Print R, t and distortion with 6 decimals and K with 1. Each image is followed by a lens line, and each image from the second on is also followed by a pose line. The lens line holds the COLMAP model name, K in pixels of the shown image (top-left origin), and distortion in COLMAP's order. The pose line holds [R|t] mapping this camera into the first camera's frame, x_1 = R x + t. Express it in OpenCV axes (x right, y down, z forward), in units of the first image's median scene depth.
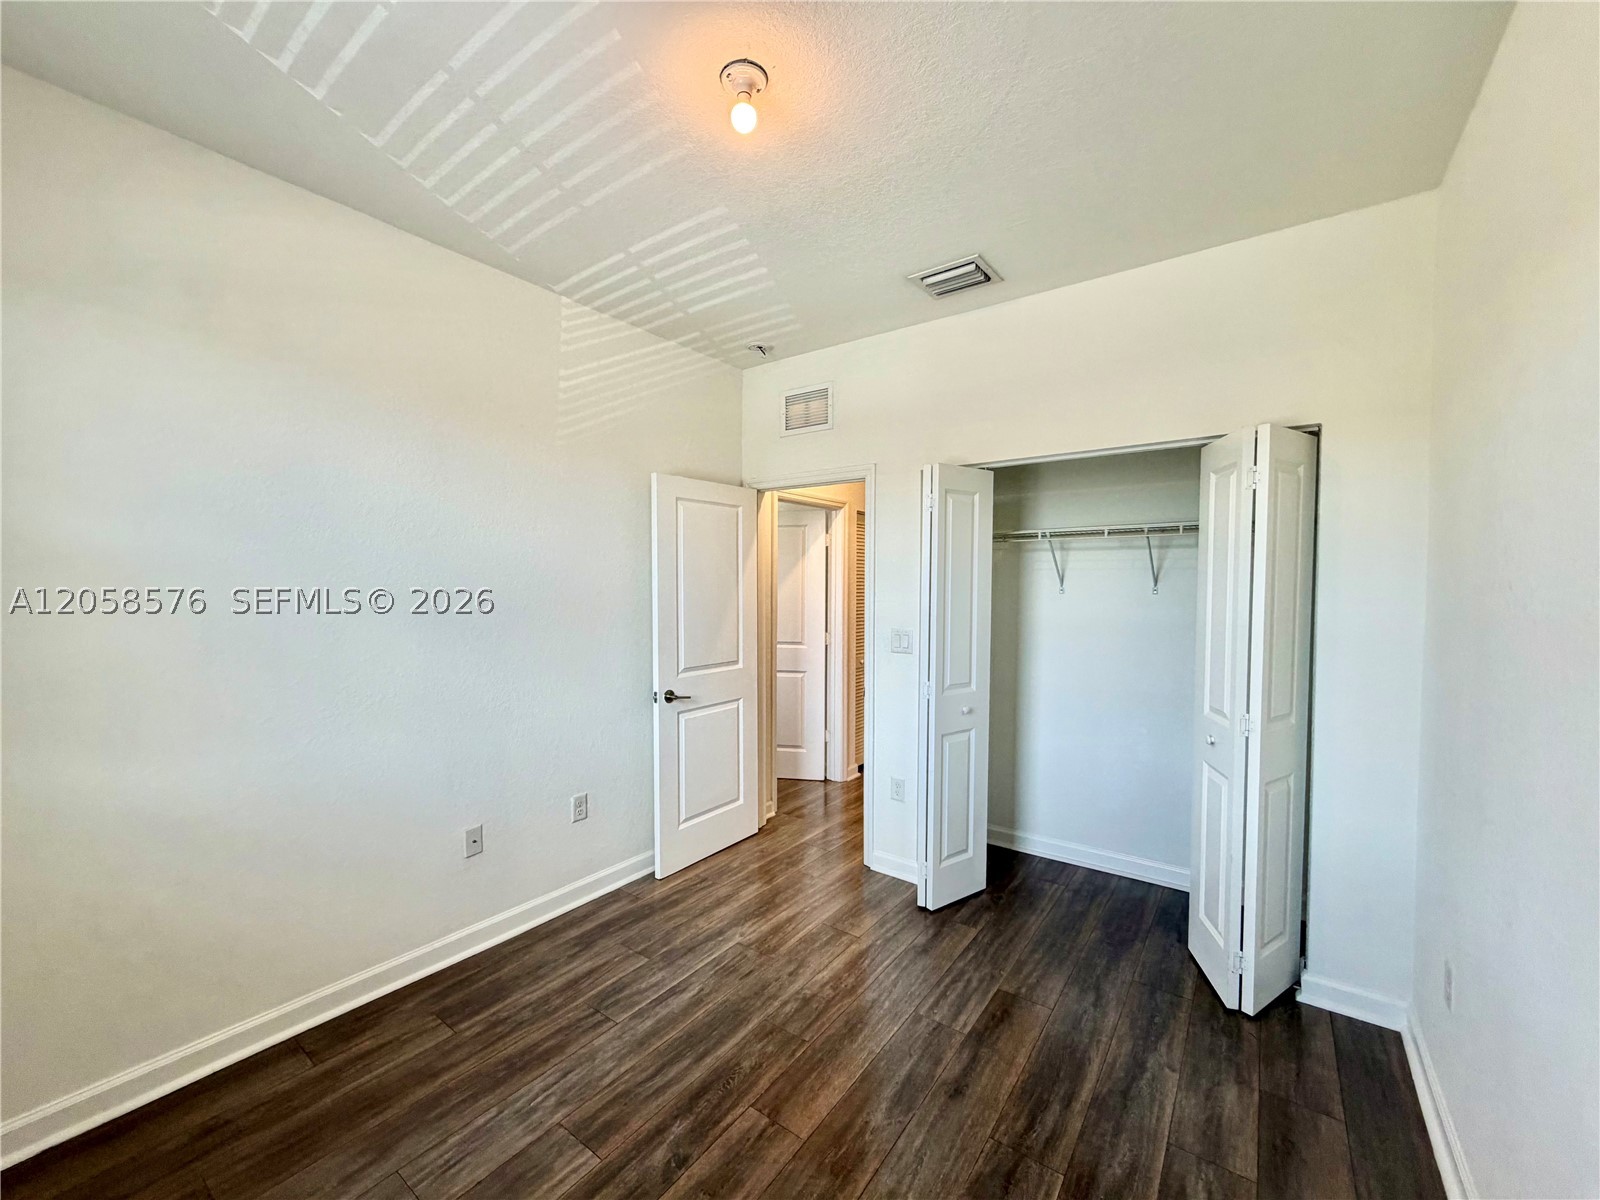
lens RADIAL K [[636.5, 0, 795.5], [0, 636.5, 597.9], [0, 0, 1]] dist [-0.000635, -0.000029]
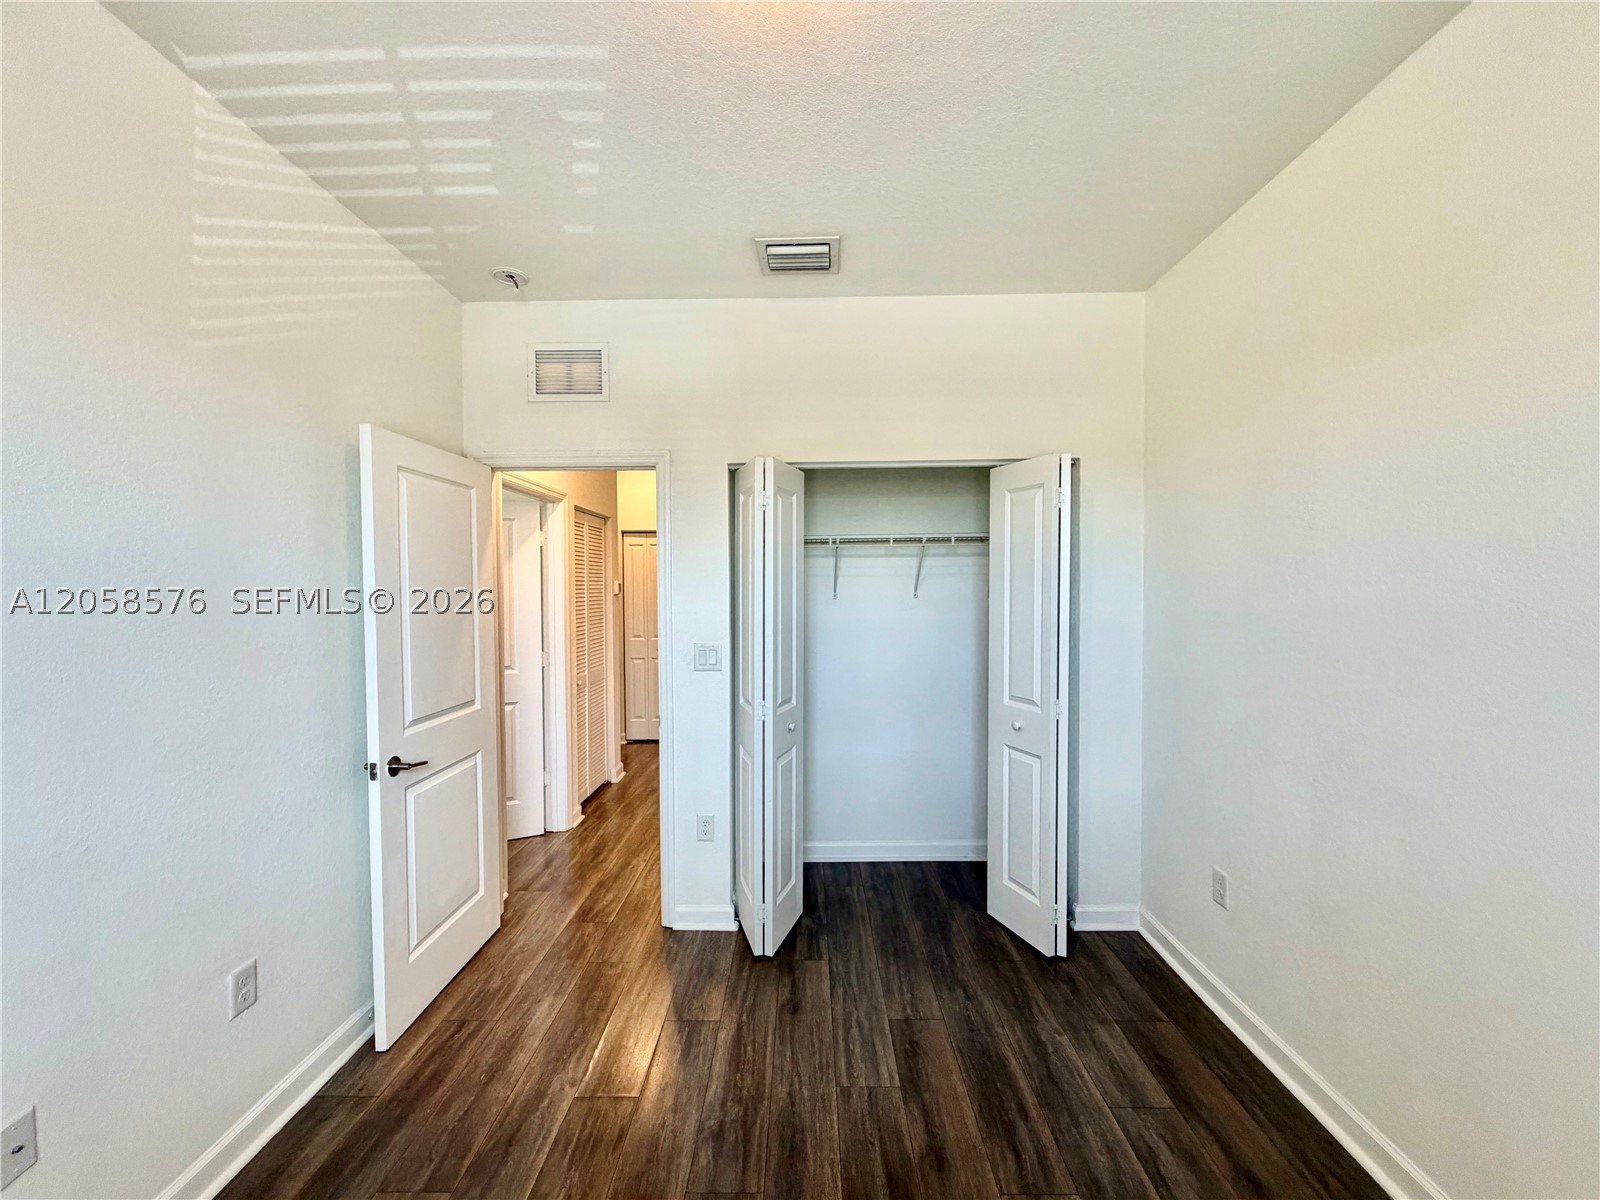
lens RADIAL K [[636.5, 0, 791.7], [0, 636.5, 599.2], [0, 0, 1]] dist [-0.000635, -0.000029]
pose [[0.813638, -0.018872, 0.581065, -0.273572], [0.022454, 0.999747, 0.001029, -0.010992], [-0.580938, 0.012210, 0.813856, 0.250528]]
